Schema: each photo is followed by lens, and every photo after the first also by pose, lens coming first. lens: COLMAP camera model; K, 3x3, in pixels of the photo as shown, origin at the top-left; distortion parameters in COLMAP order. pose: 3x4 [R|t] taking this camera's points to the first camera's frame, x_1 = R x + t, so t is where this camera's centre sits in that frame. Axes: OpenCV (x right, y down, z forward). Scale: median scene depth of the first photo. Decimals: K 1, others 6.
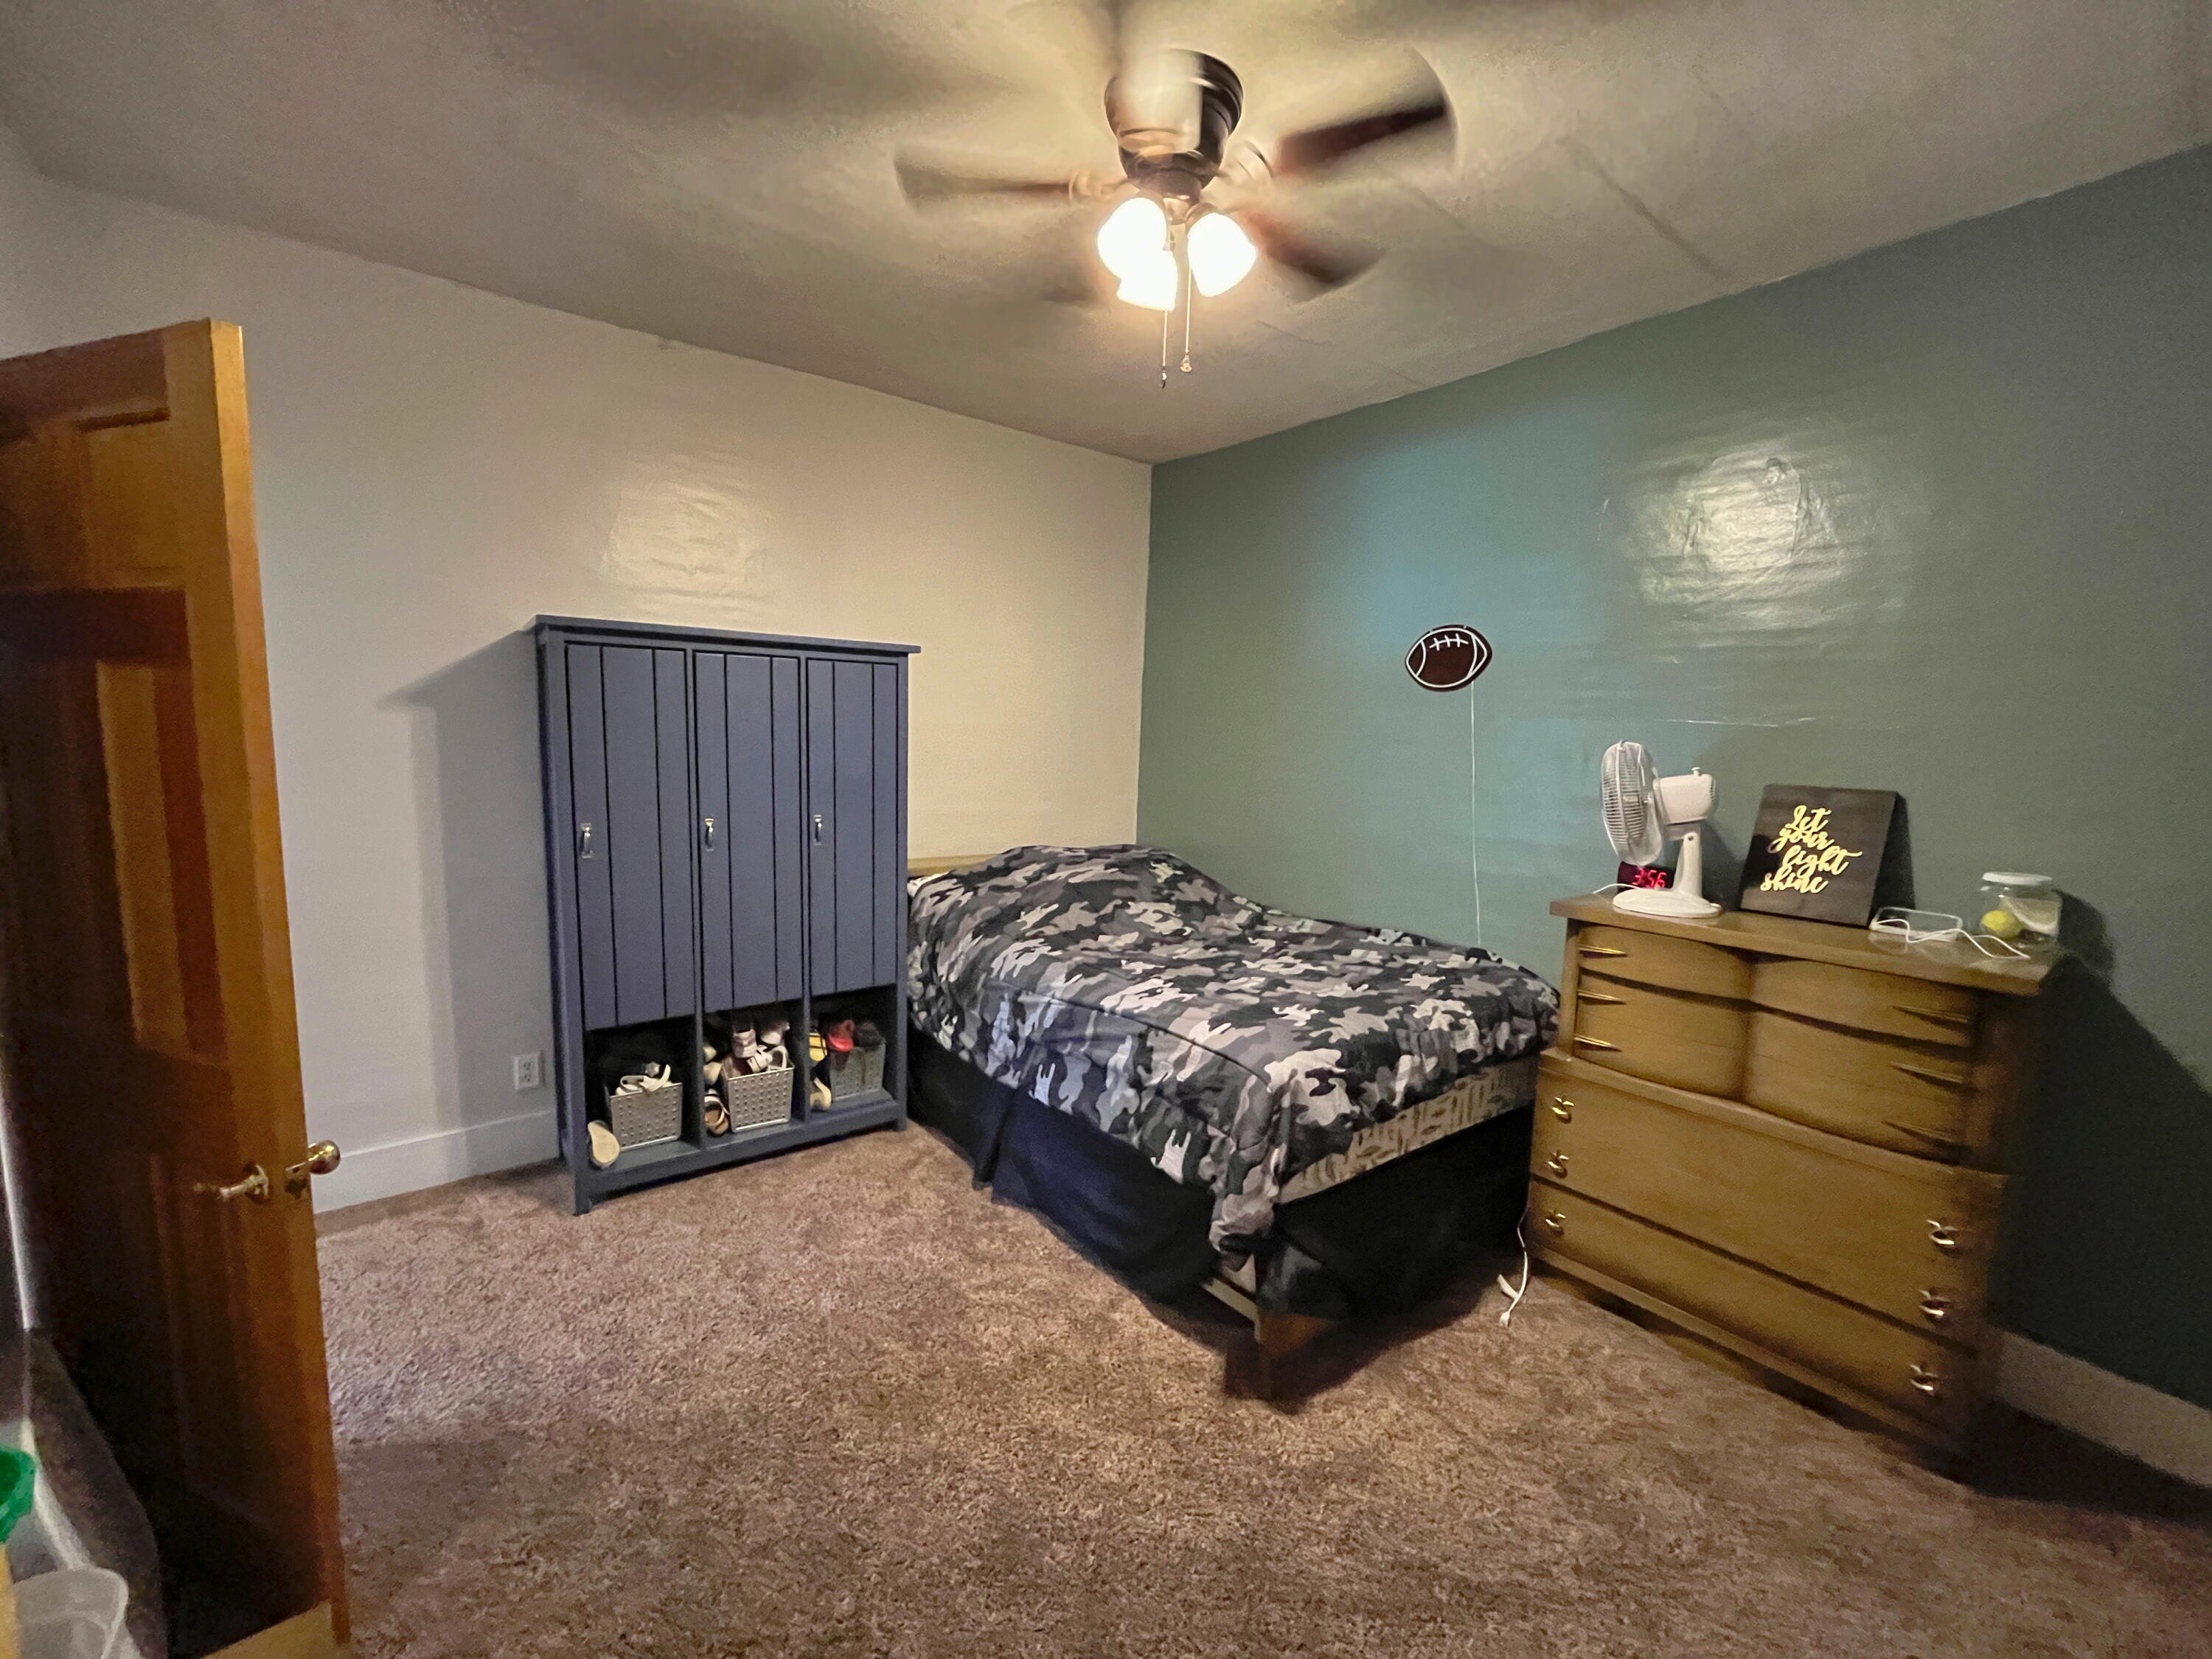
lens RADIAL K [[899.9, 0, 1093.5], [0, 899.9, 841.0], [0, 0, 1]] dist [-0.006924, -0.000312]
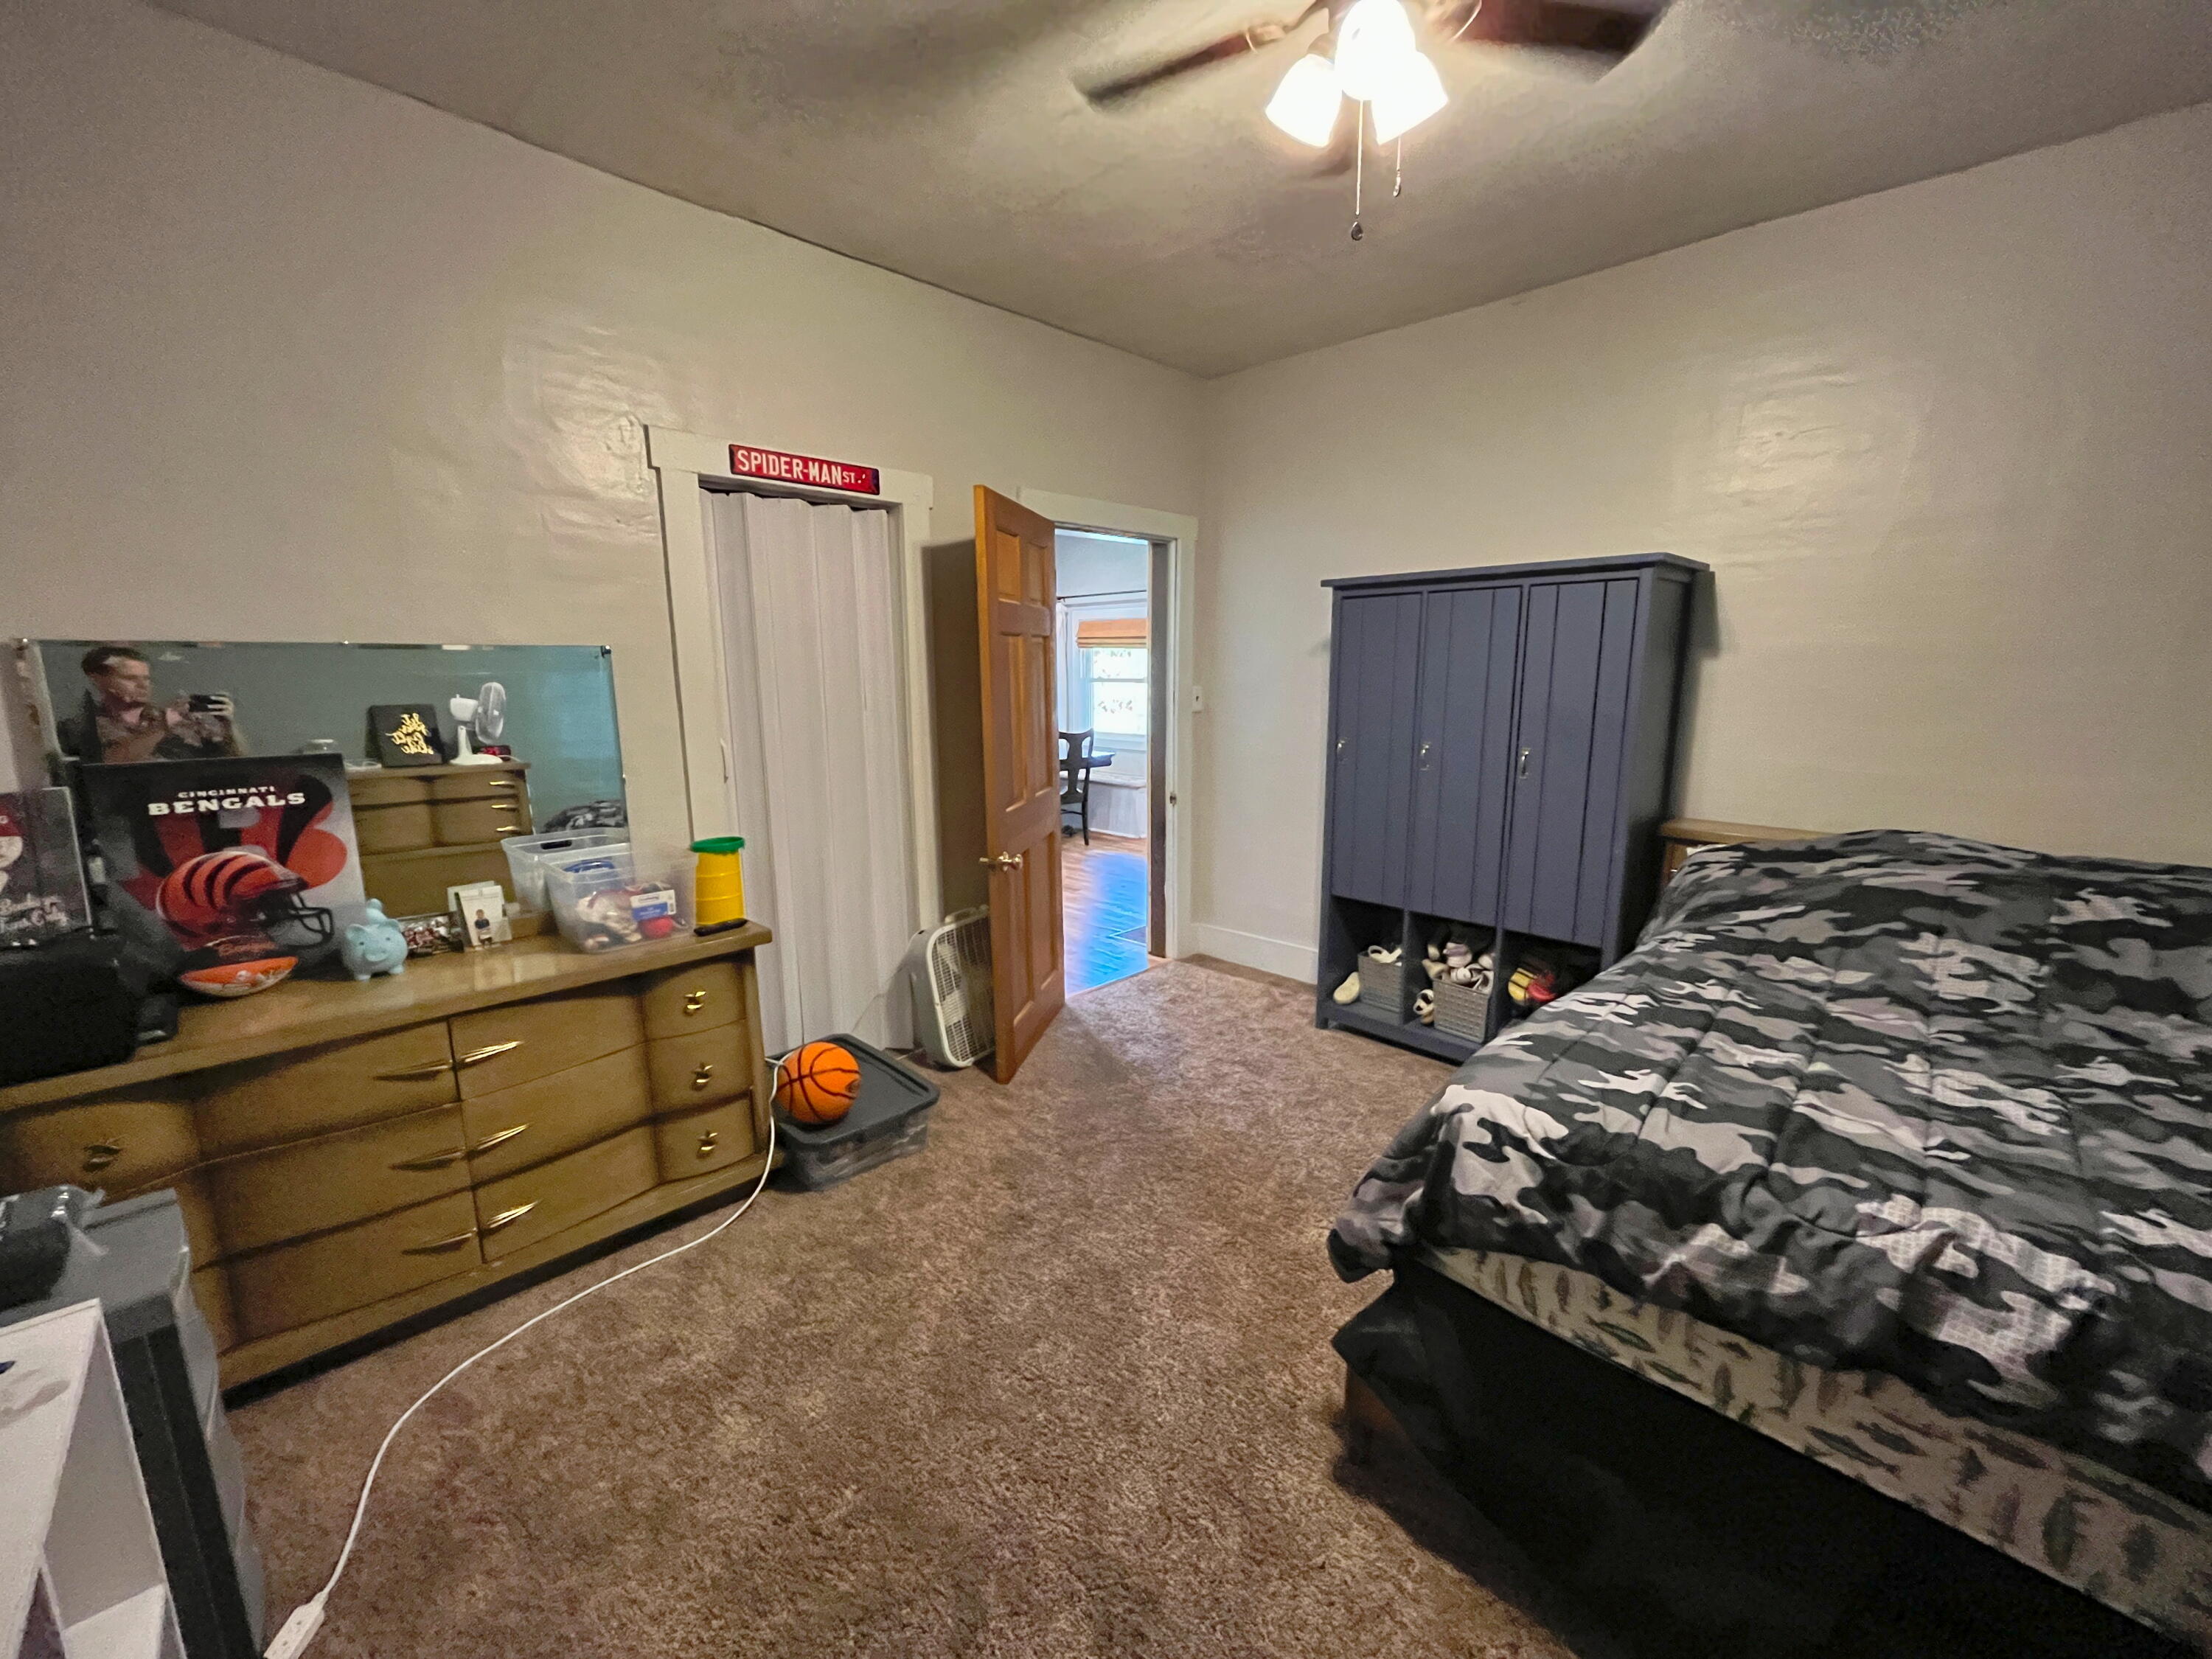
lens RADIAL K [[899.9, 0, 1095.5], [0, 899.9, 829.8], [0, 0, 1]] dist [-0.006924, -0.000312]
pose [[0.129371, 0.149225, -0.980304, 0.662083], [-0.115884, 0.984112, 0.134512, -0.018680], [0.984802, 0.096200, 0.144608, 0.449861]]
